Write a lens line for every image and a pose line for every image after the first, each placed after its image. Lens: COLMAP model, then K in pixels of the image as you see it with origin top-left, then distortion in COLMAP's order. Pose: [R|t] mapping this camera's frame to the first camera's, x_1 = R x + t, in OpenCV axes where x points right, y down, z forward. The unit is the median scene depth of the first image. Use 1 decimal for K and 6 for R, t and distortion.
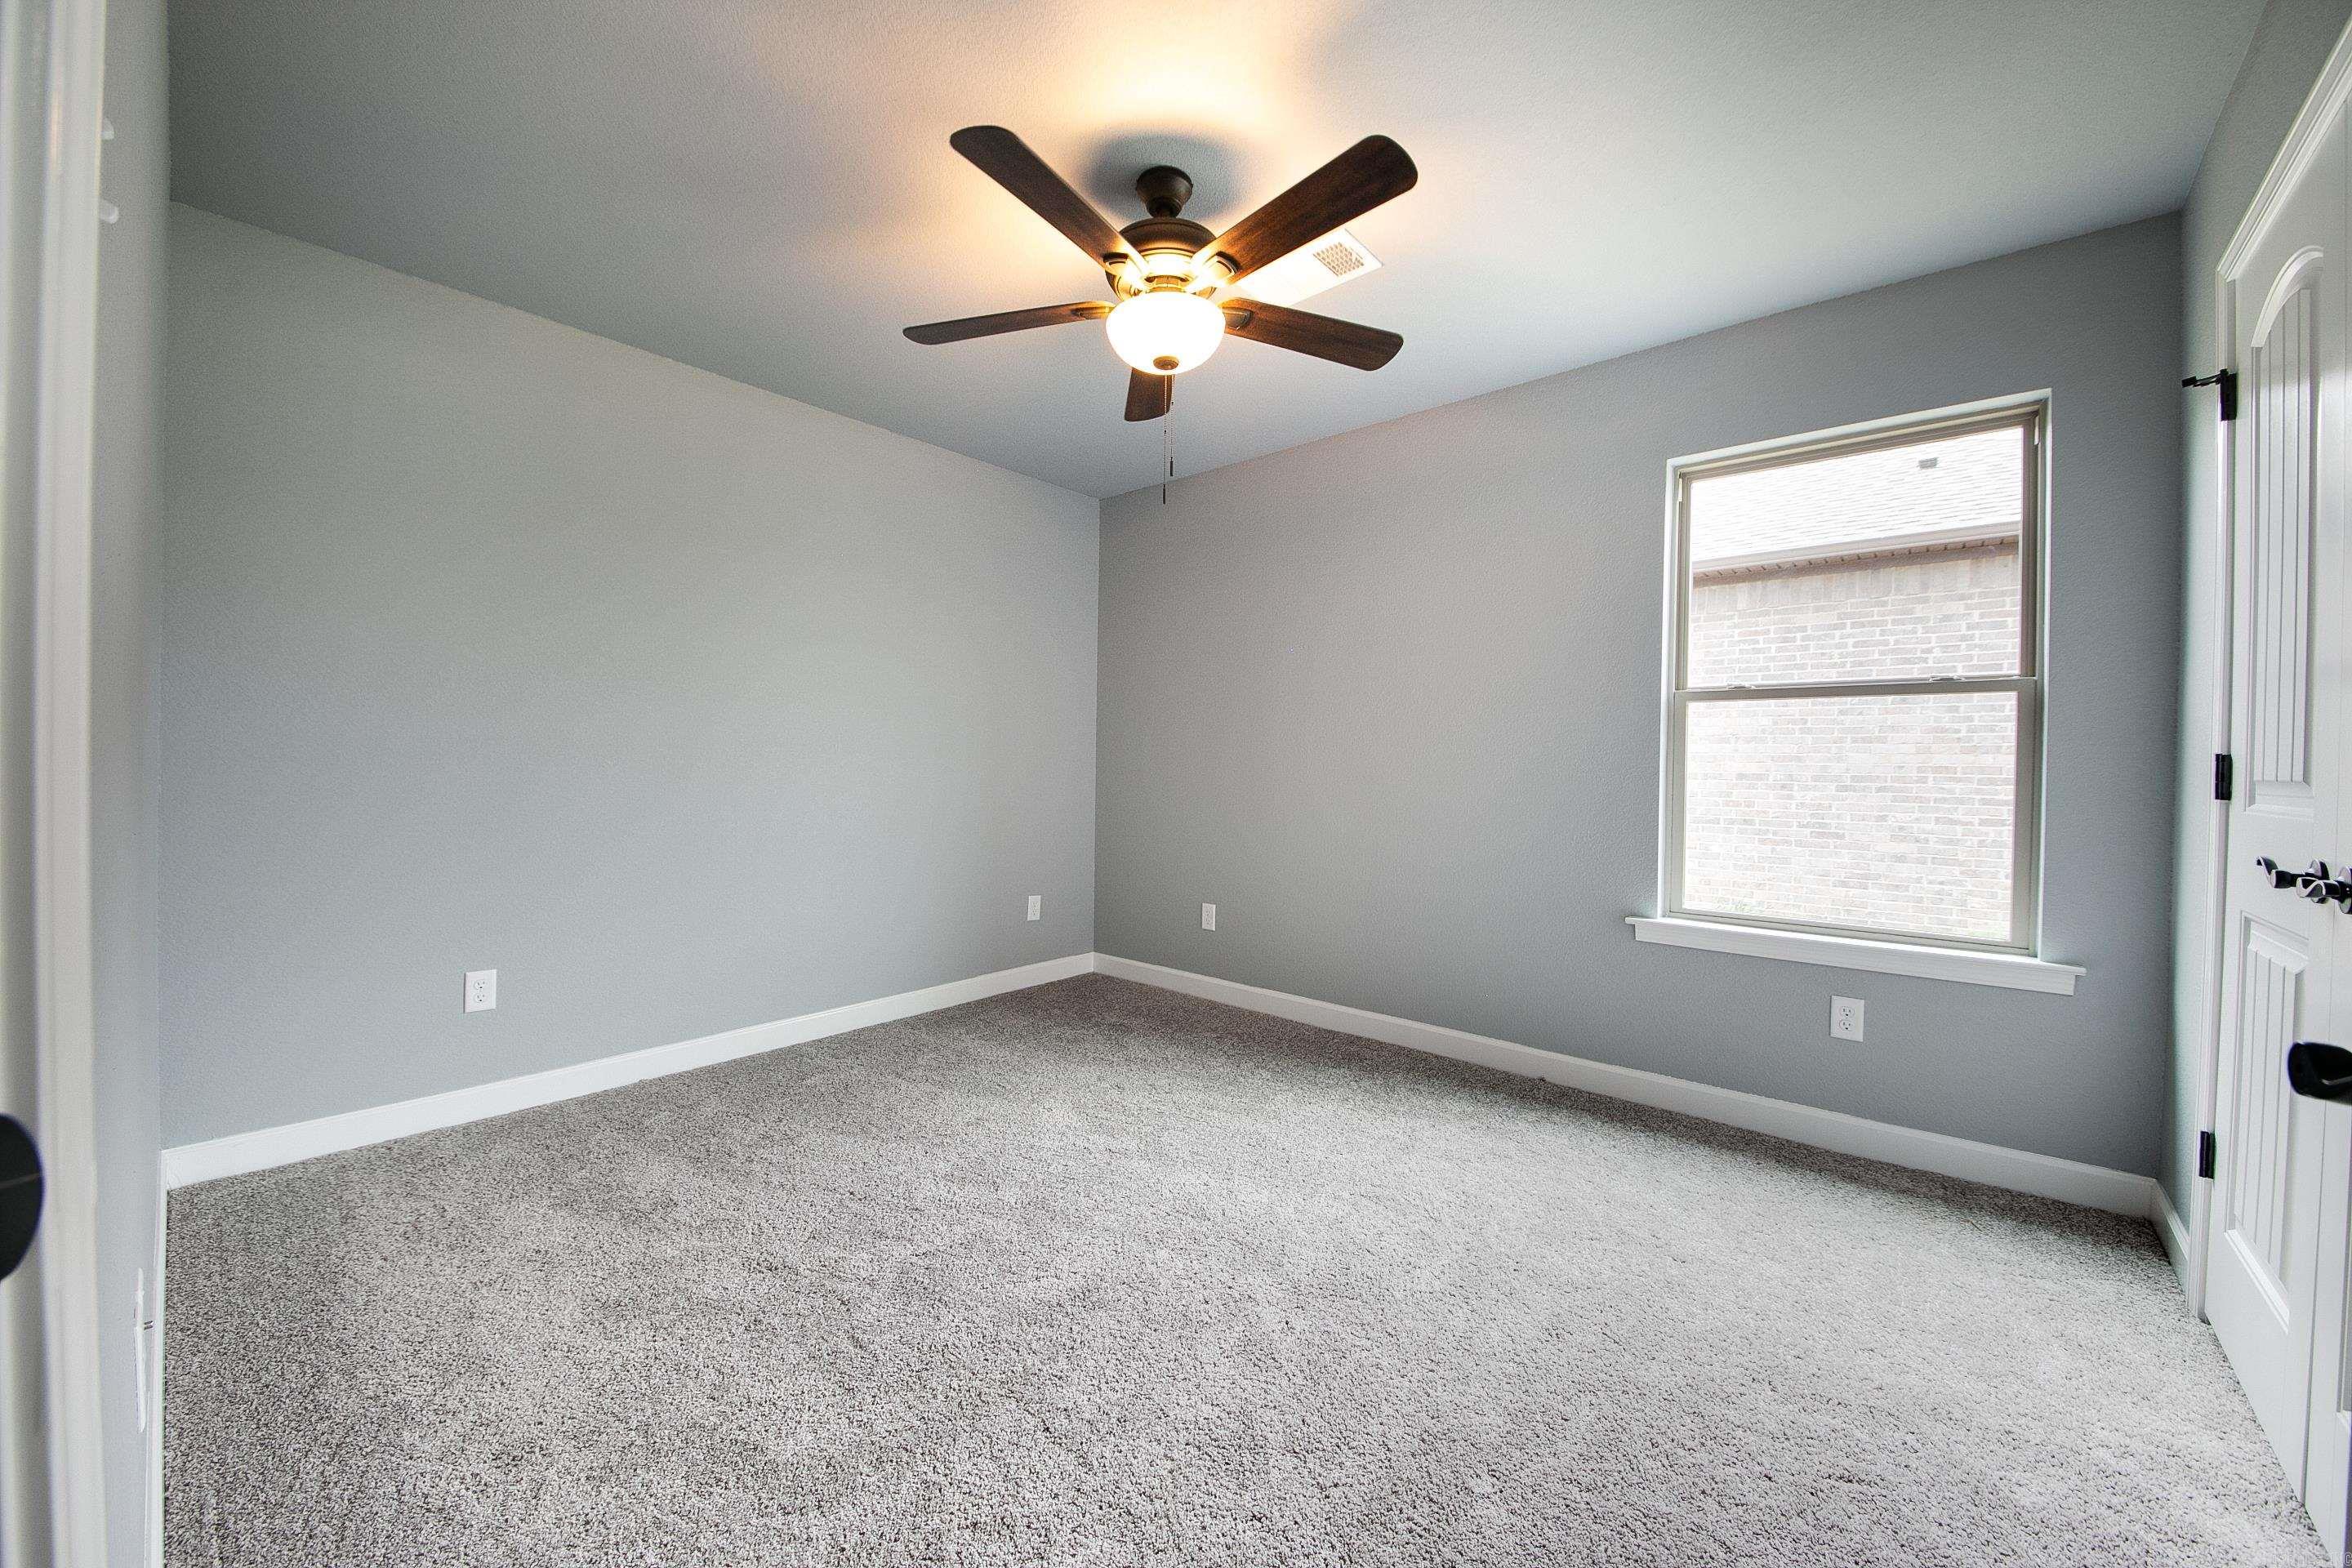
lens RADIAL K [[880.7, 0, 1170.2], [0, 880.7, 774.1], [0, 0, 1]] dist [0.015464, -0.000621]
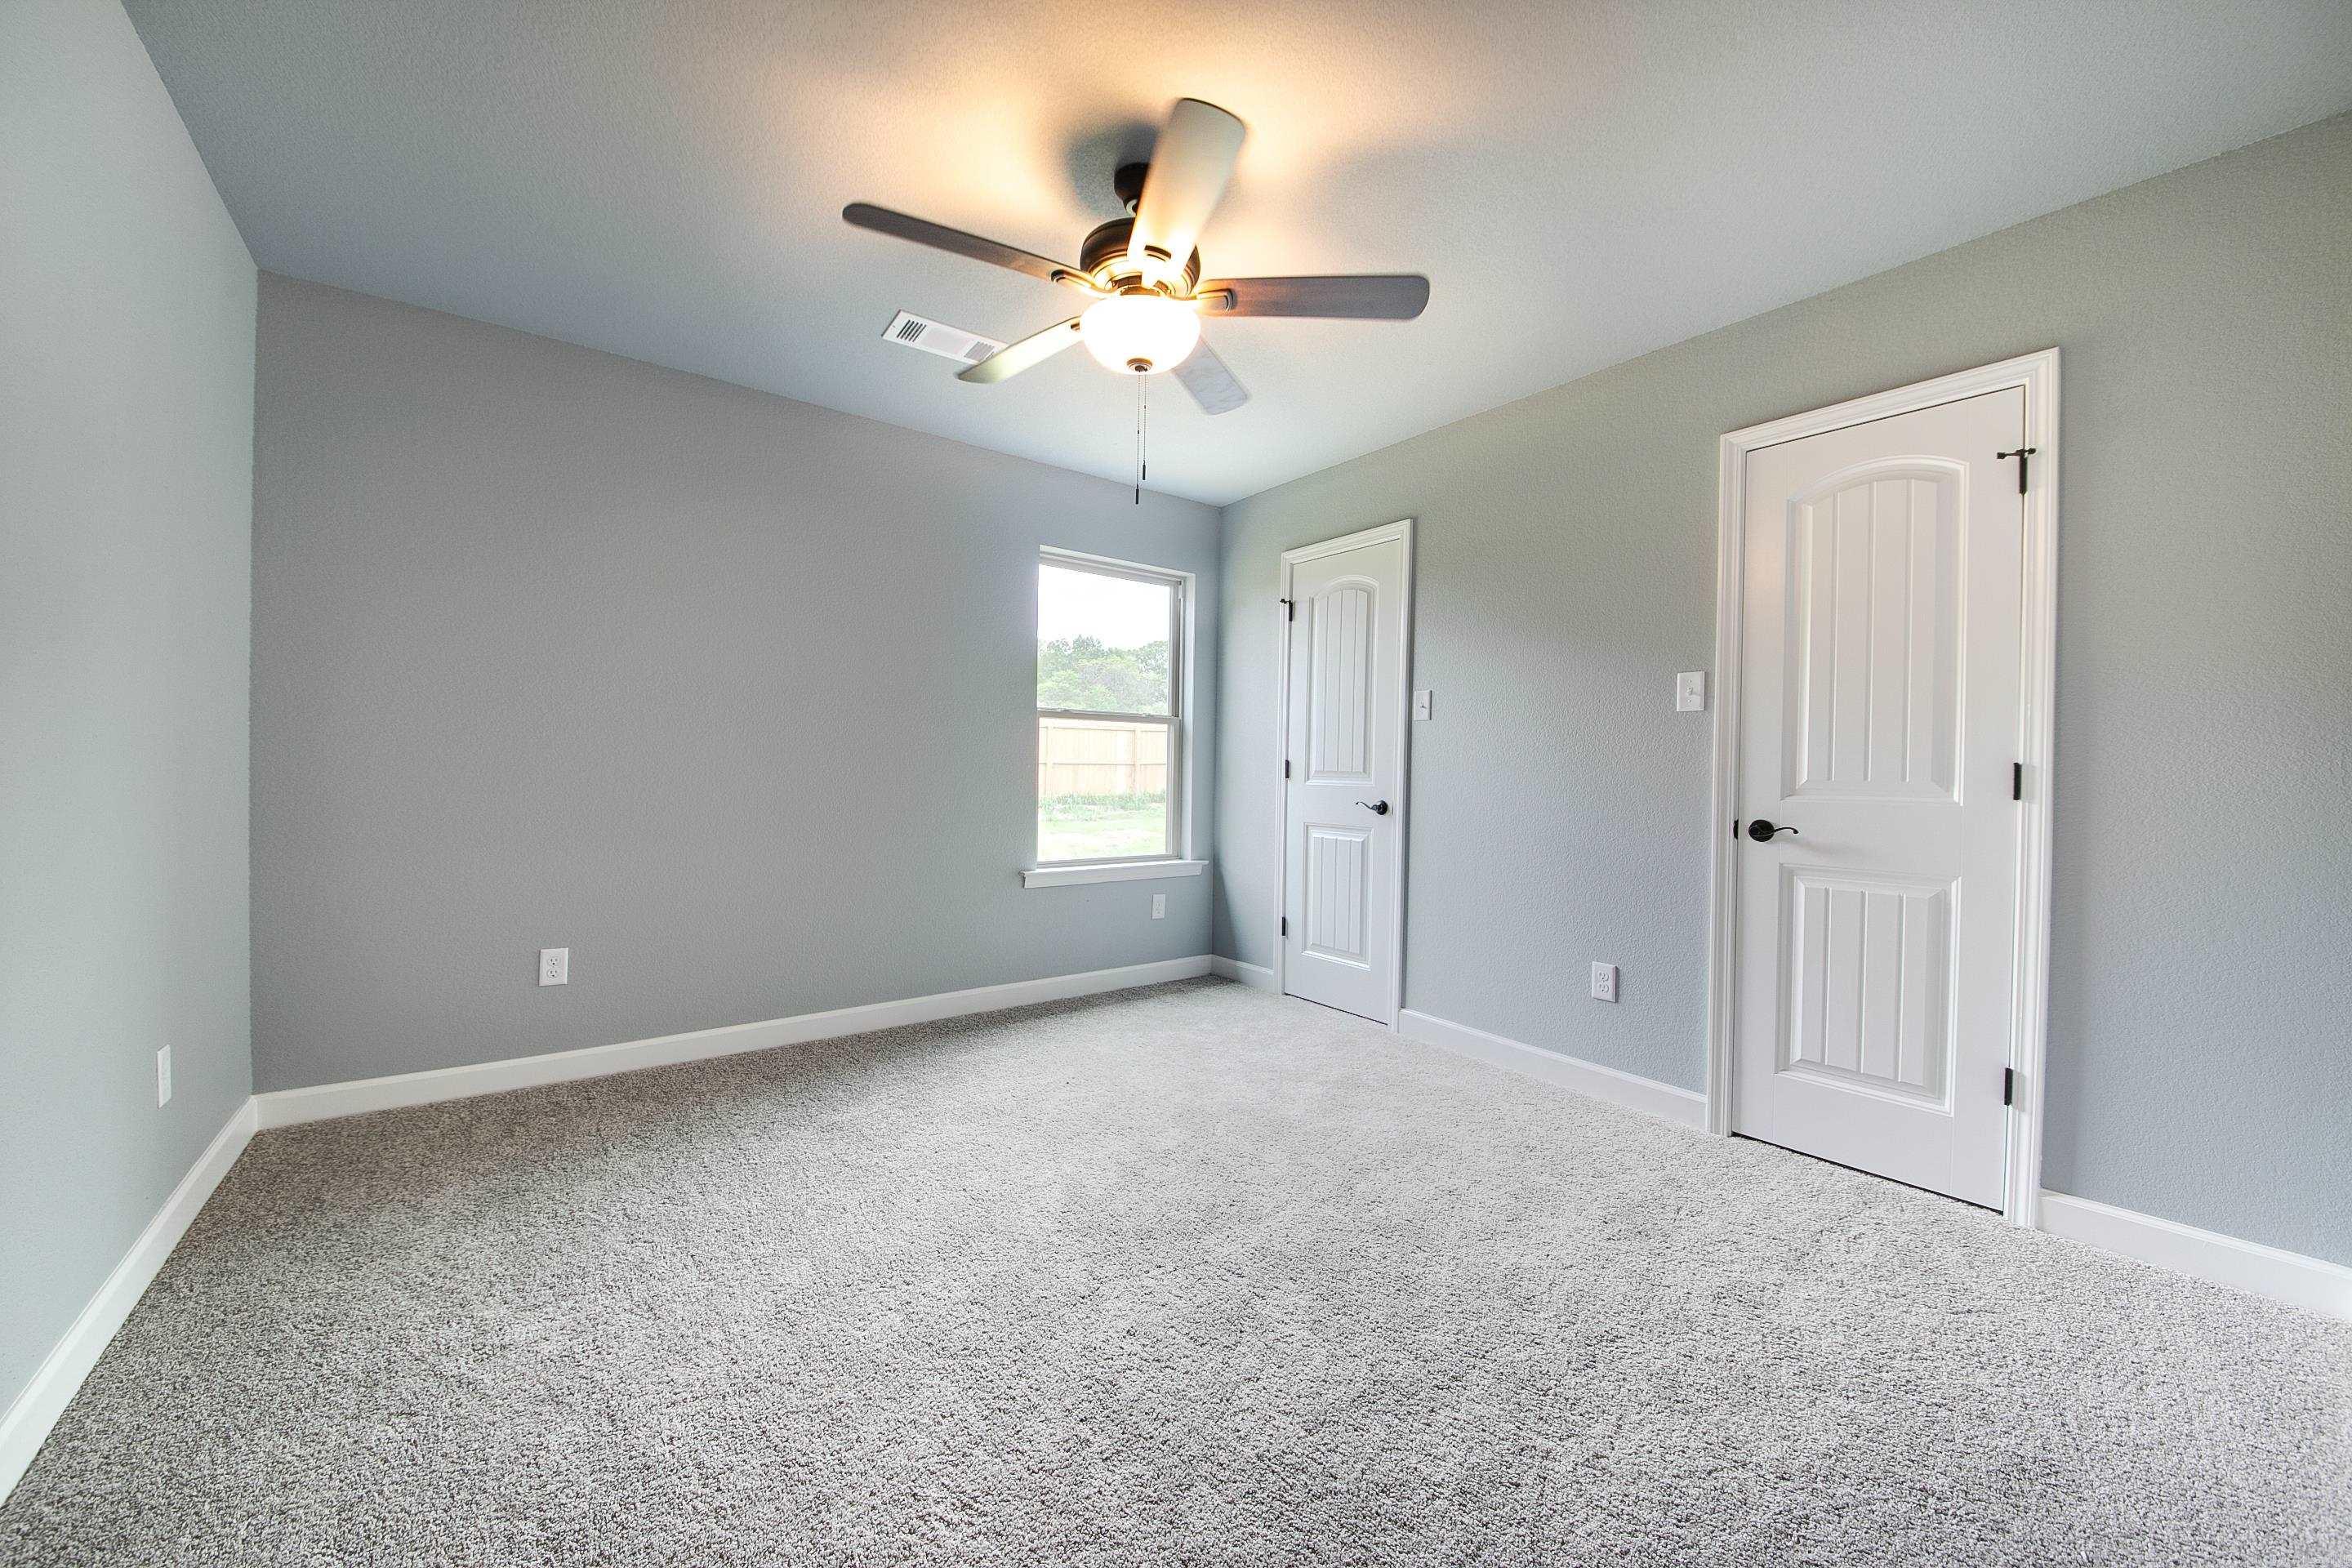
lens RADIAL K [[880.7, 0, 1160.4], [0, 880.7, 773.6], [0, 0, 1]] dist [0.015464, -0.000621]
pose [[0.252194, -0.021421, 0.967440, -0.801300], [-0.001318, 0.999746, 0.022479, -0.024404], [-0.967676, -0.006944, 0.252101, 0.487399]]
